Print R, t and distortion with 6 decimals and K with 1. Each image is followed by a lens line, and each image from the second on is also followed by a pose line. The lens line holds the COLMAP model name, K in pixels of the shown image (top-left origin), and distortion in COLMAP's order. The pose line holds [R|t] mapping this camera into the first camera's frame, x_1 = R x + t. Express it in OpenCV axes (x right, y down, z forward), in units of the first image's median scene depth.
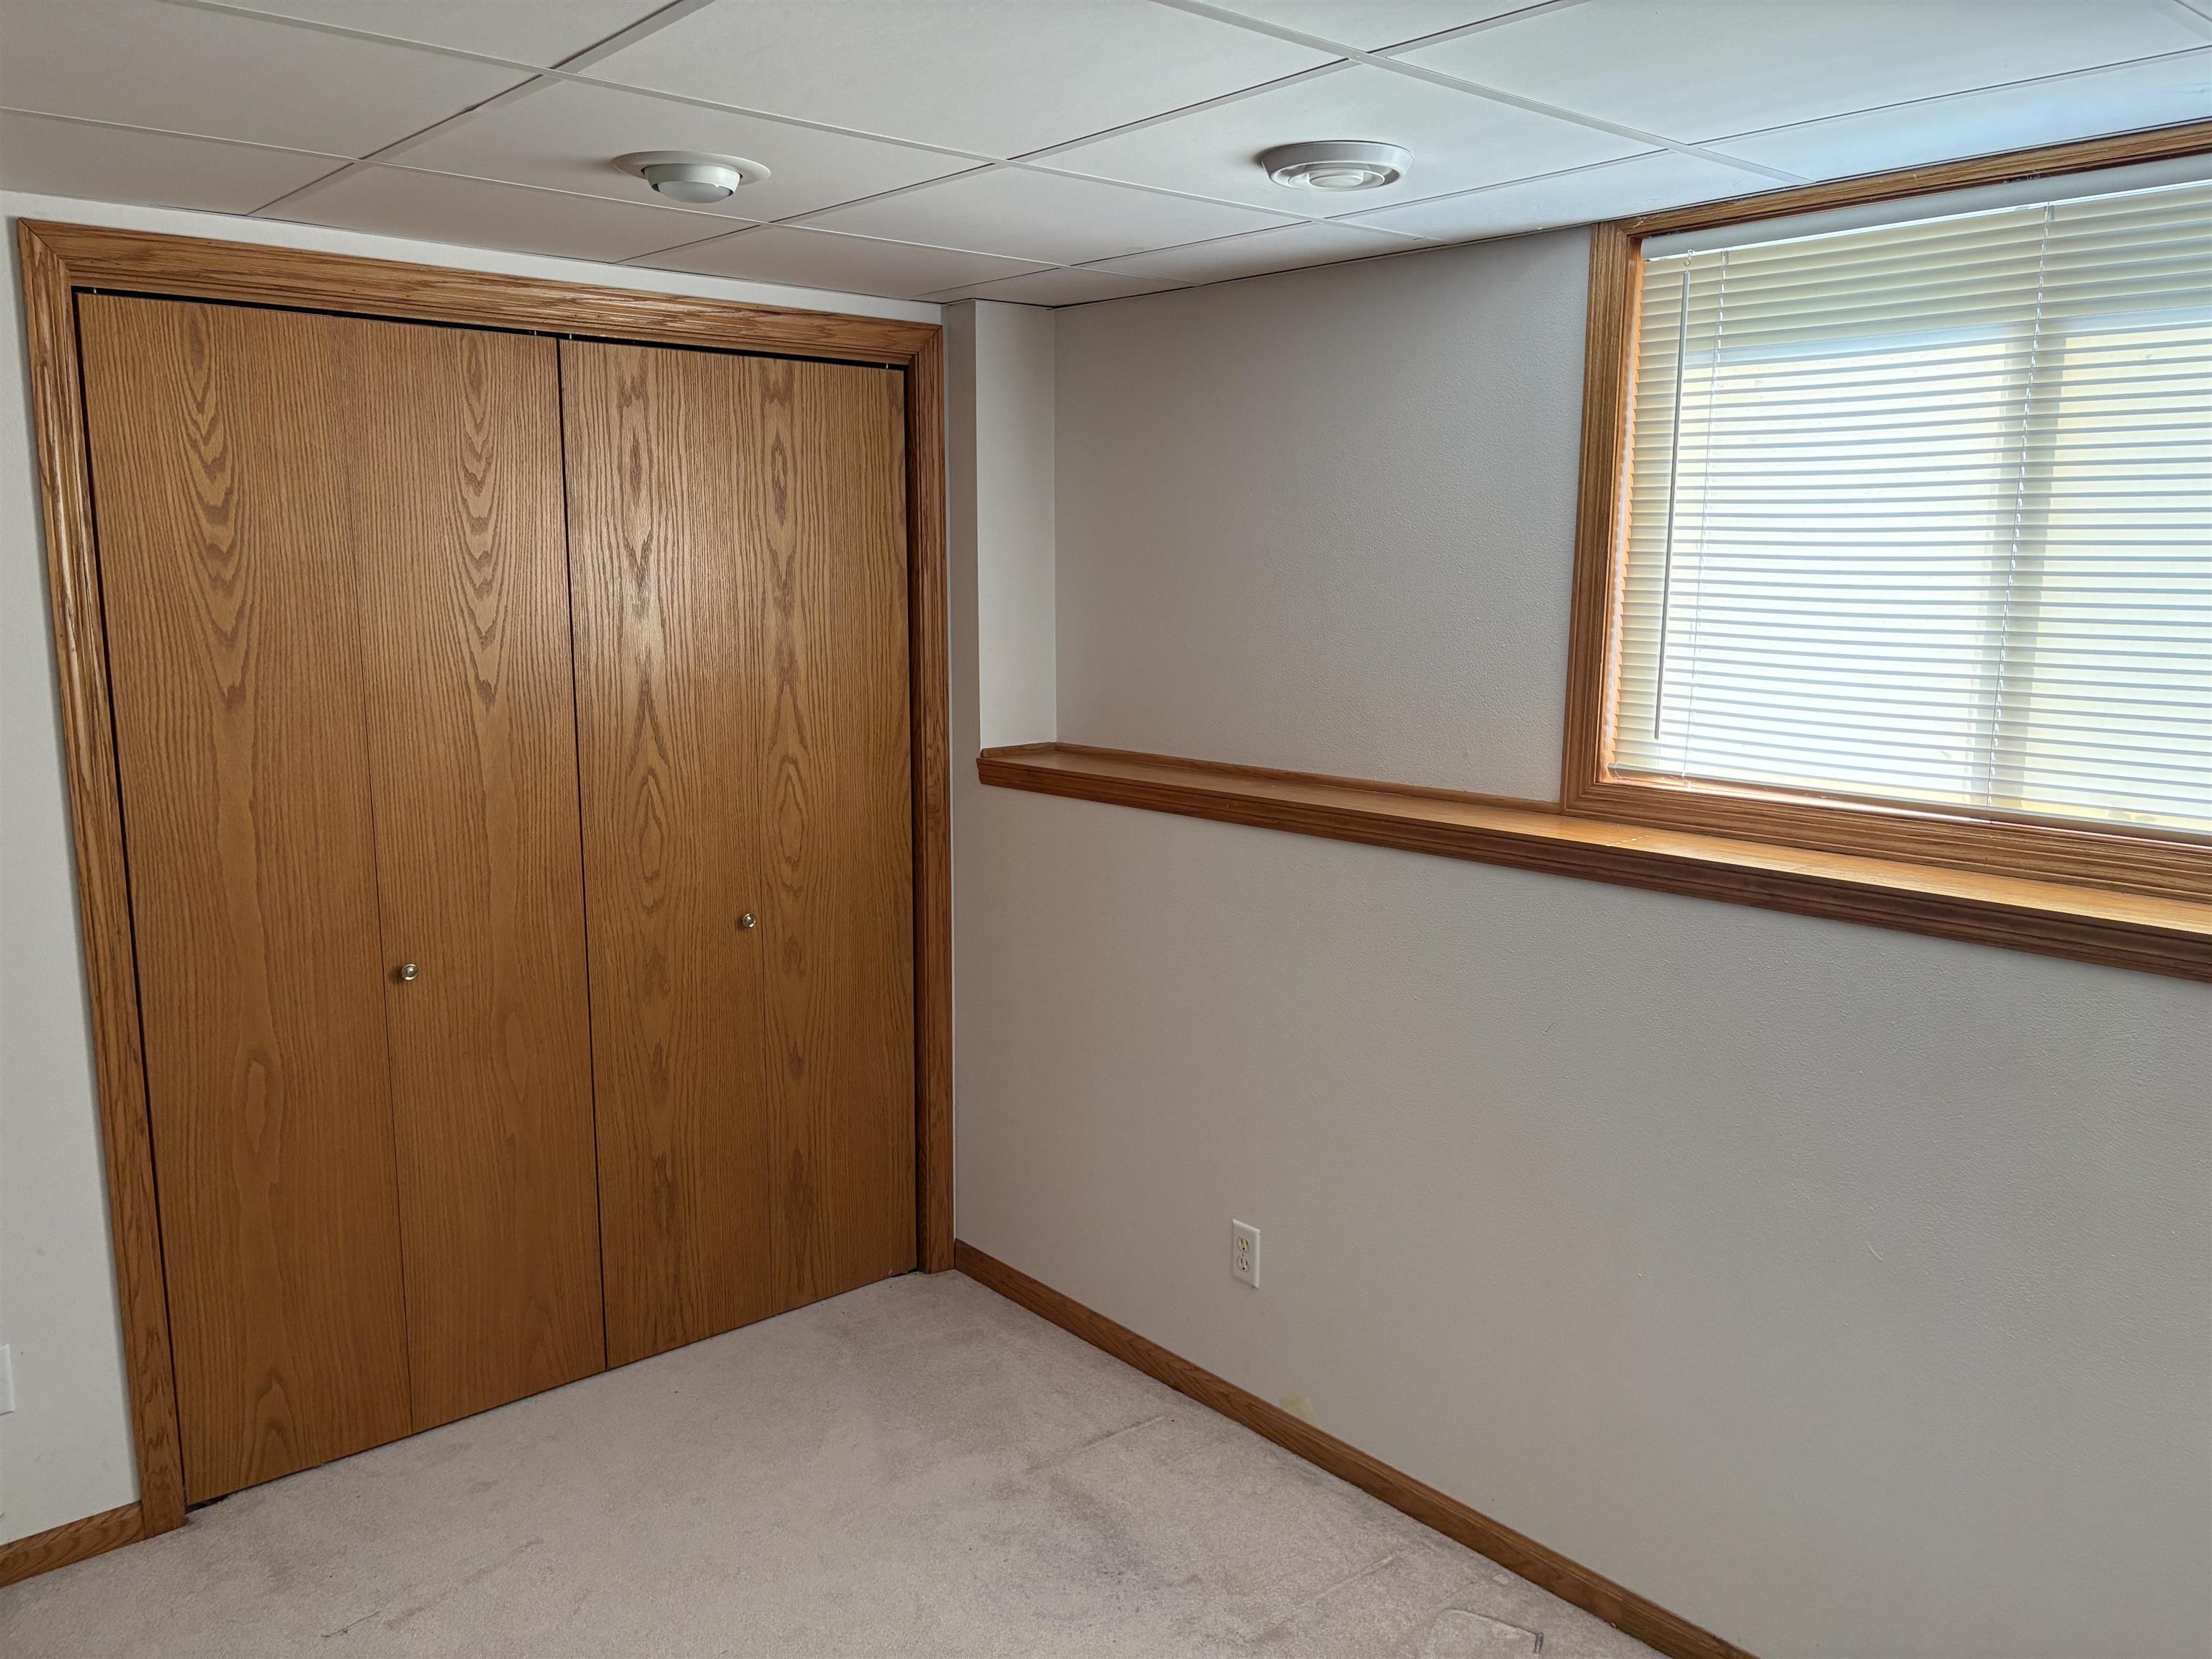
lens RADIAL K [[1673.2, 0, 1106.7], [0, 1673.2, 836.0], [0, 0, 1]] dist [0.023575, 0.002504]
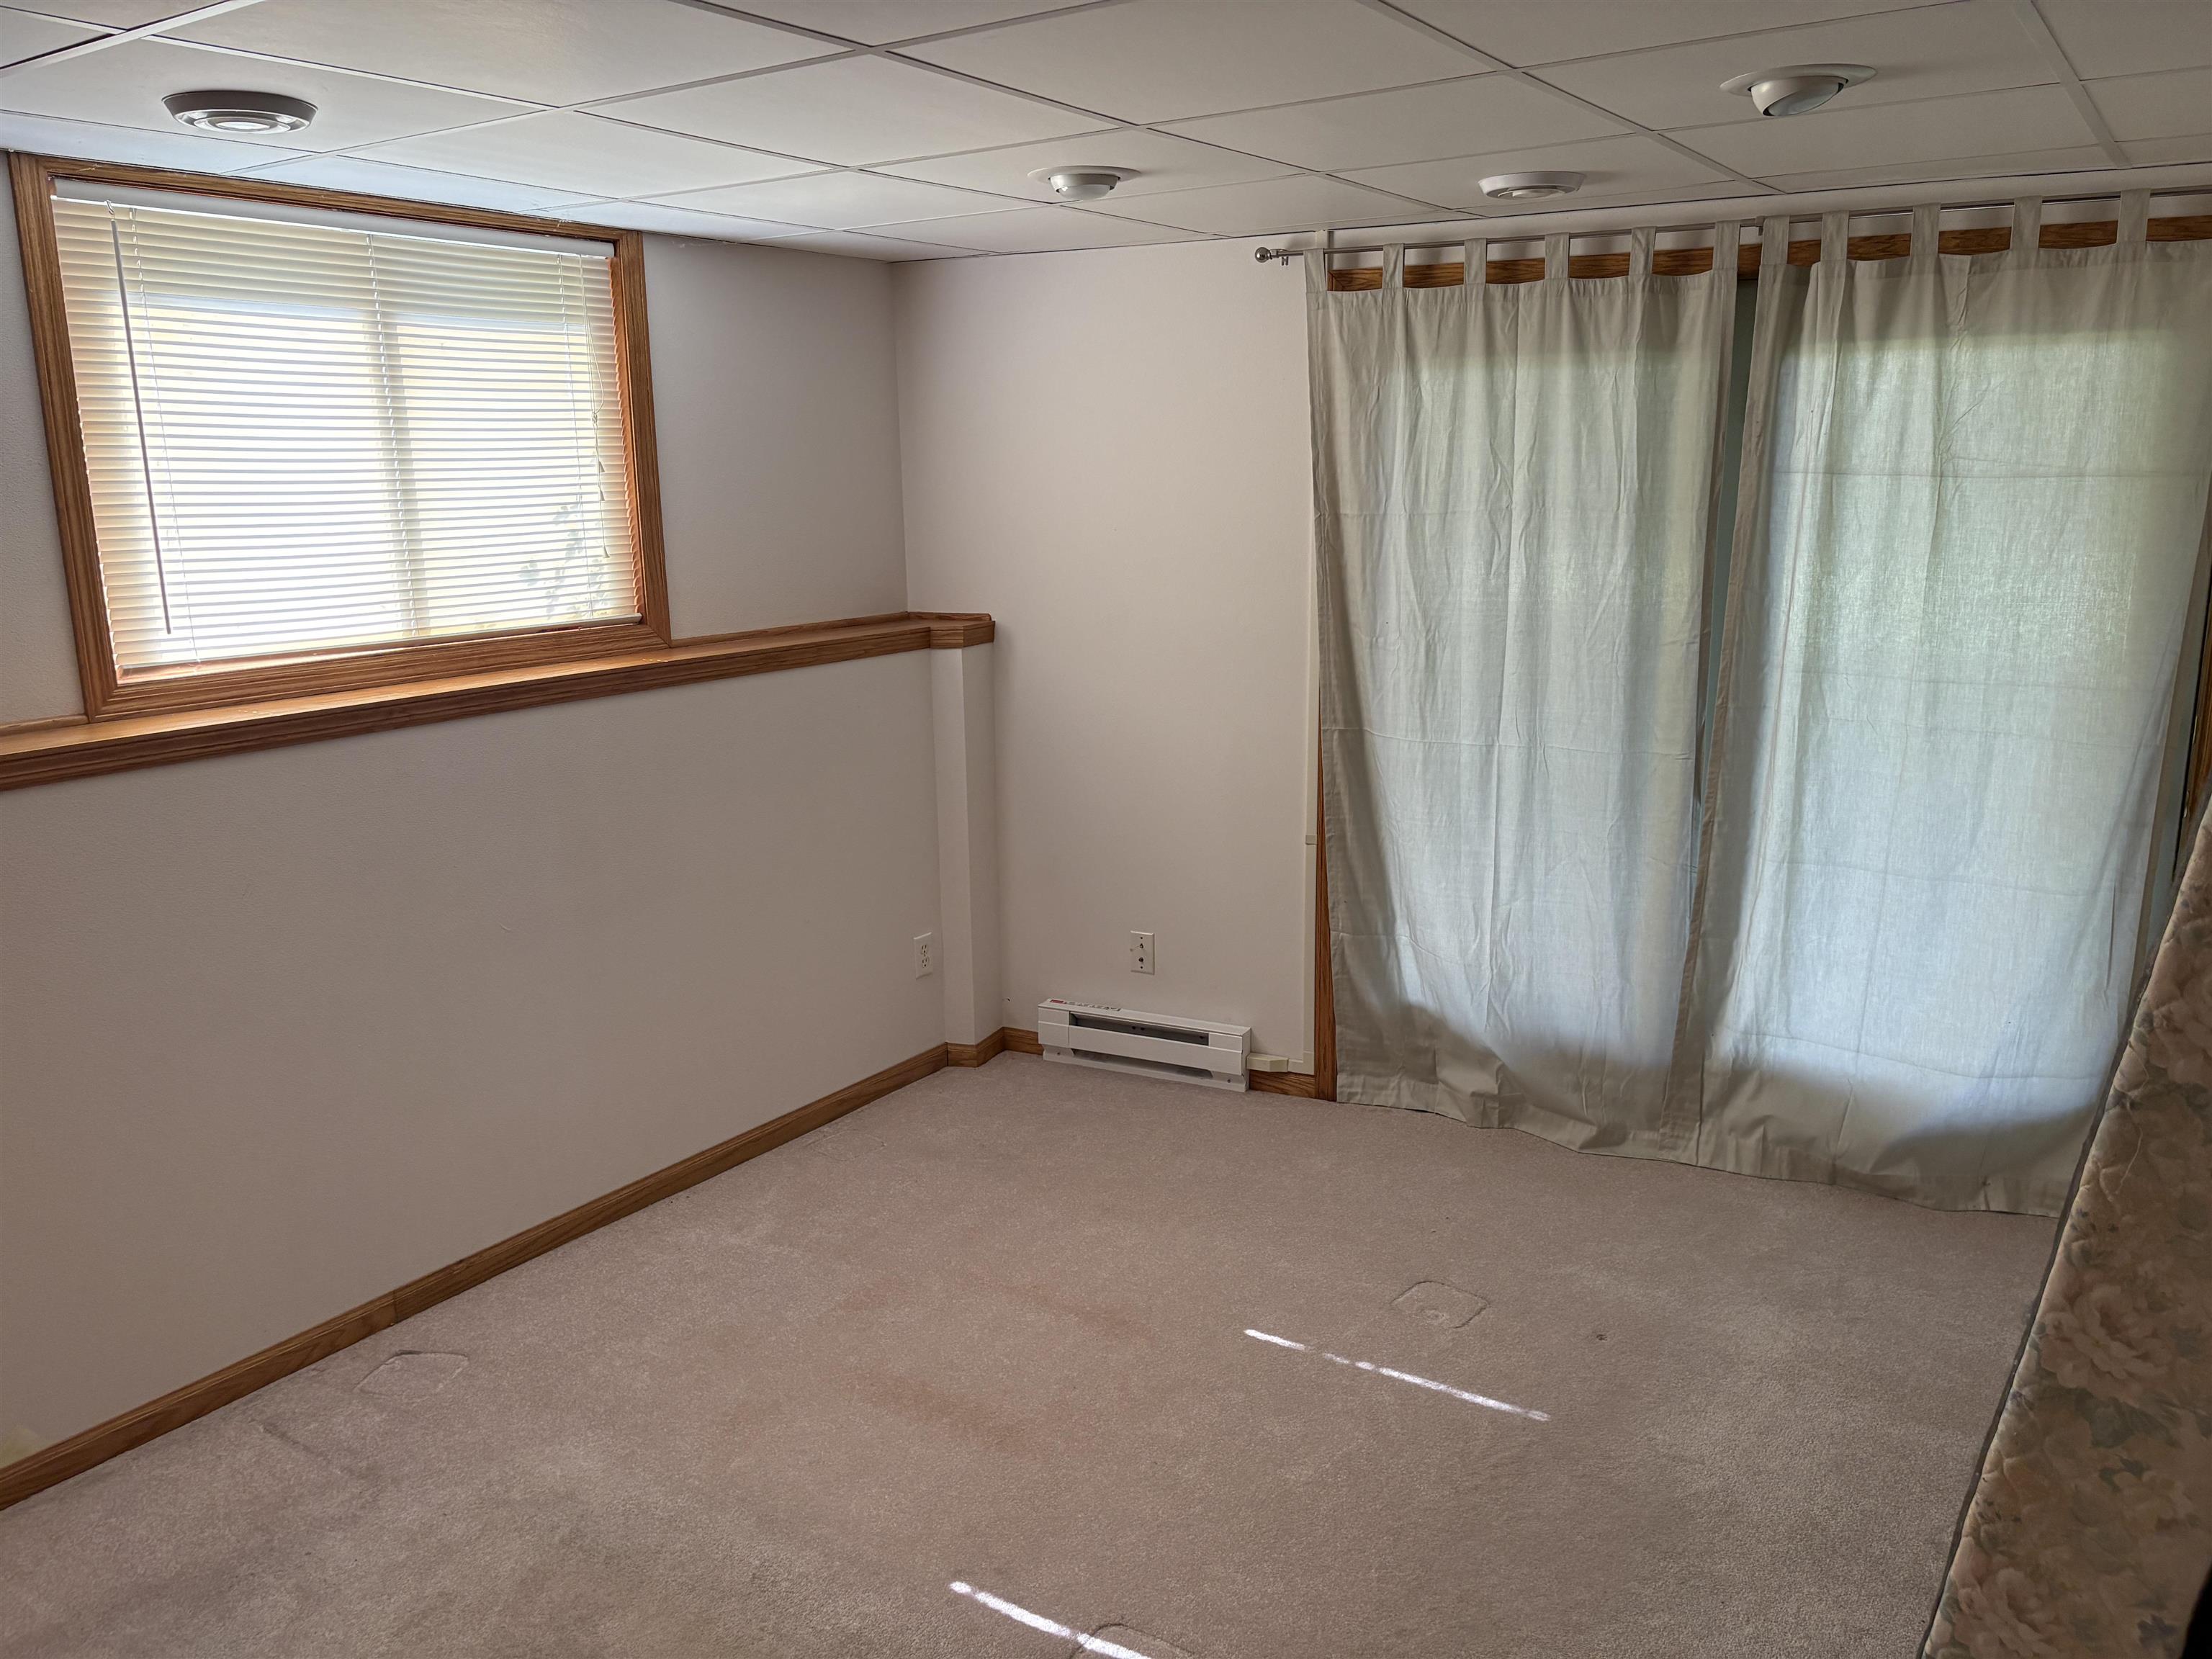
lens RADIAL K [[1673.2, 0, 1109.2], [0, 1673.2, 824.7], [0, 0, 1]] dist [0.023575, 0.002504]
pose [[-0.243929, -0.210122, 0.946756, -0.956883], [0.176664, 0.950283, 0.256422, -0.118183], [-0.953566, 0.229806, -0.194681, 0.656832]]
